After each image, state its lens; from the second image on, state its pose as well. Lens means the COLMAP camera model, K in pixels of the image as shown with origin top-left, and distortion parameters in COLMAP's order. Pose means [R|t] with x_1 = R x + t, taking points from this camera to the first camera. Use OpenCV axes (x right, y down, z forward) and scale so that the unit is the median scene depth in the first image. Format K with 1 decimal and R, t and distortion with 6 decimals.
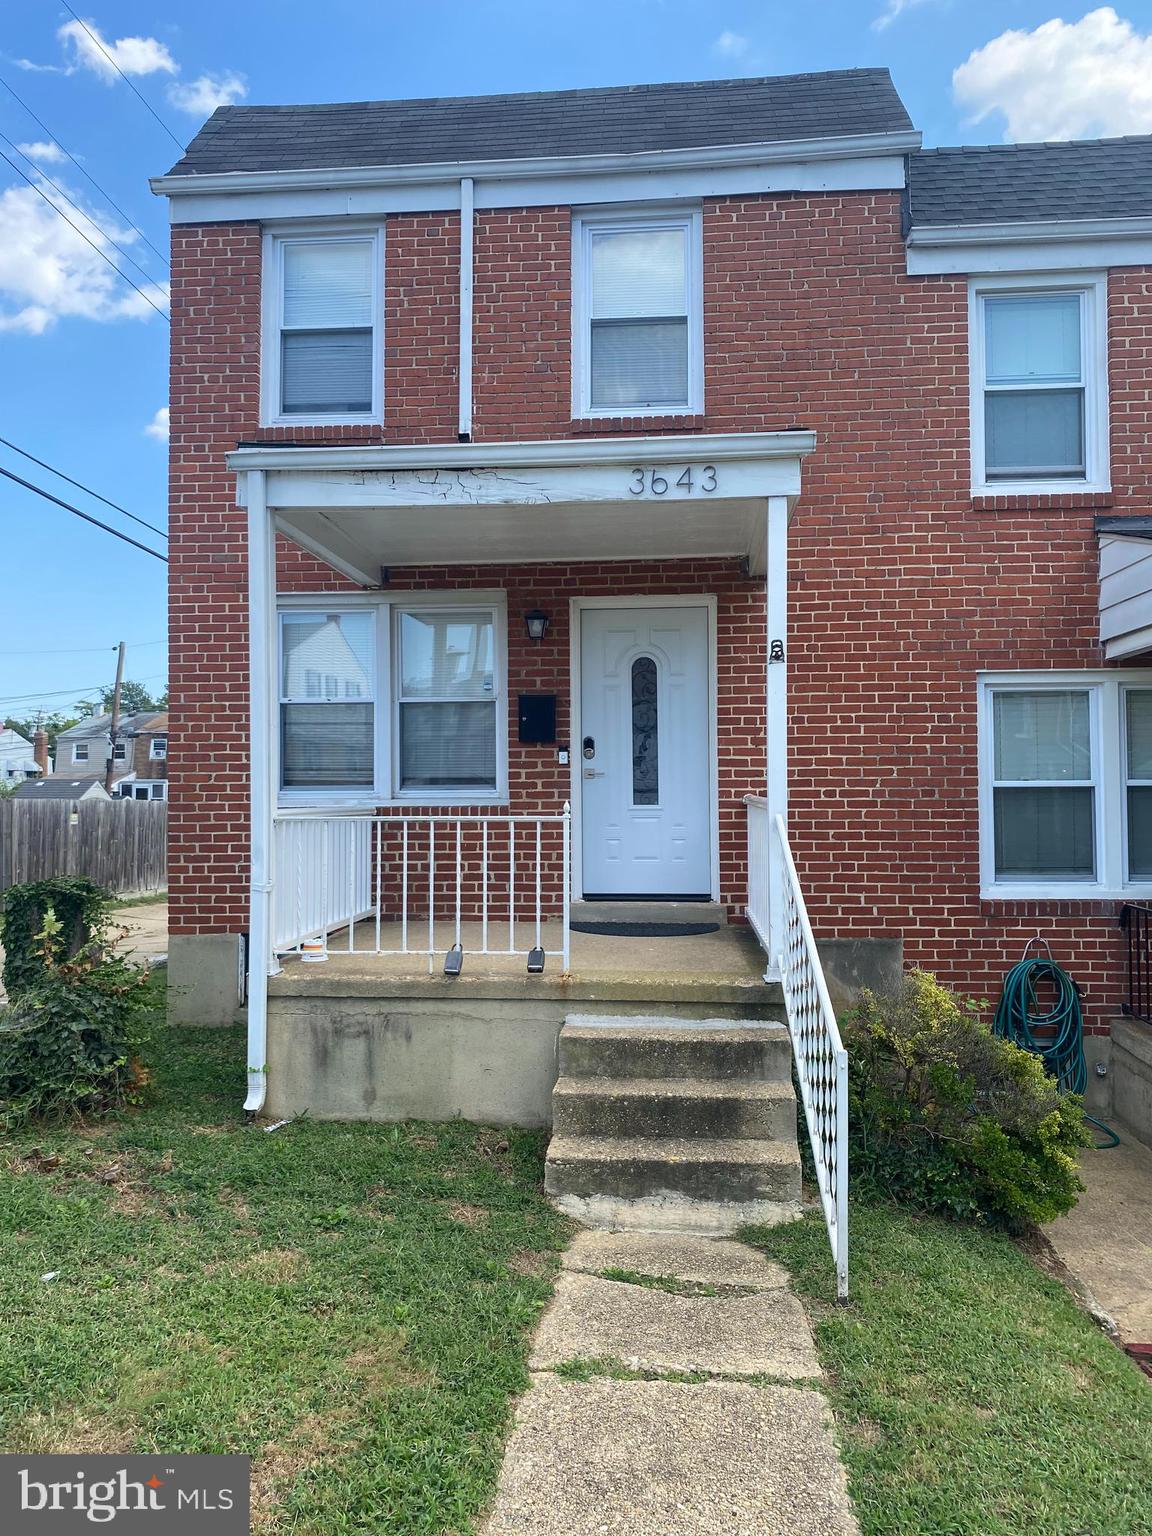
lens RADIAL K [[1151.5, 0, 563.2], [0, 1151.5, 750.5], [0, 0, 1]] dist [0.158135, -0.324319]
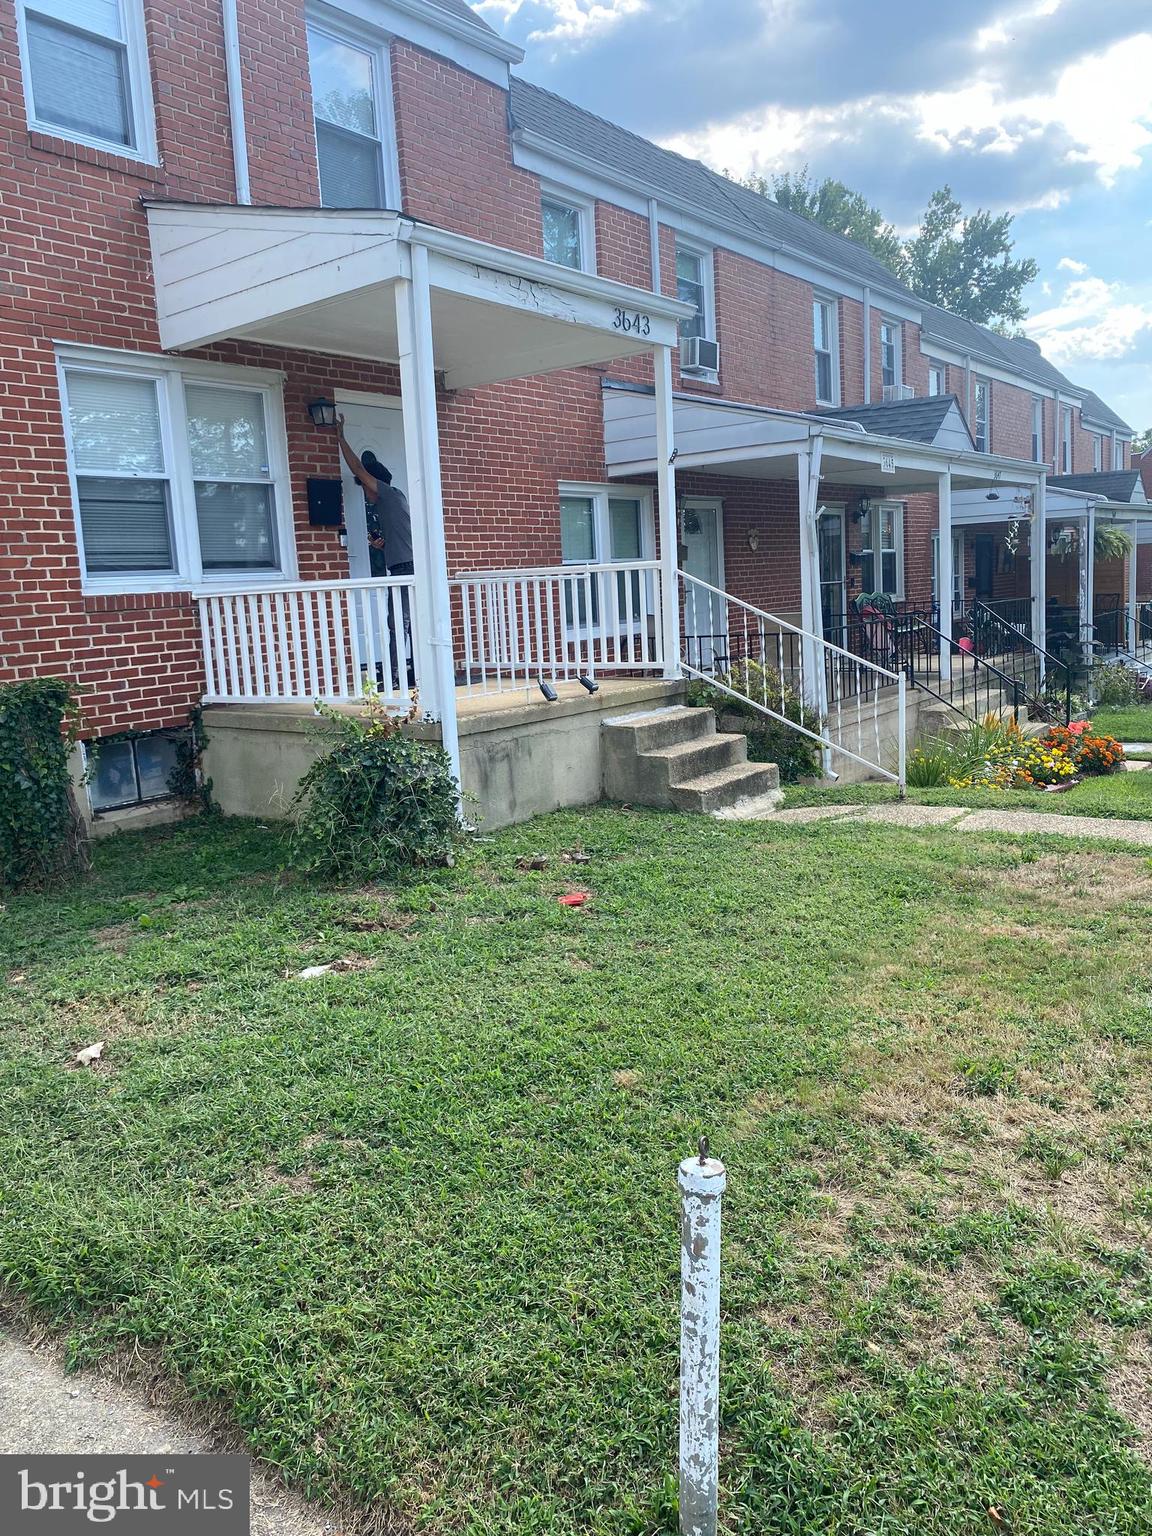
lens RADIAL K [[1167.0, 0, 576.0], [0, 1167.0, 768.0], [0, 0, 1]] dist [0.002617, -0.009199]
pose [[0.516659, -0.154320, 0.842169, -0.861712], [0.020930, 0.985605, 0.167763, 0.038366], [-0.855935, -0.069049, 0.512452, 0.231350]]
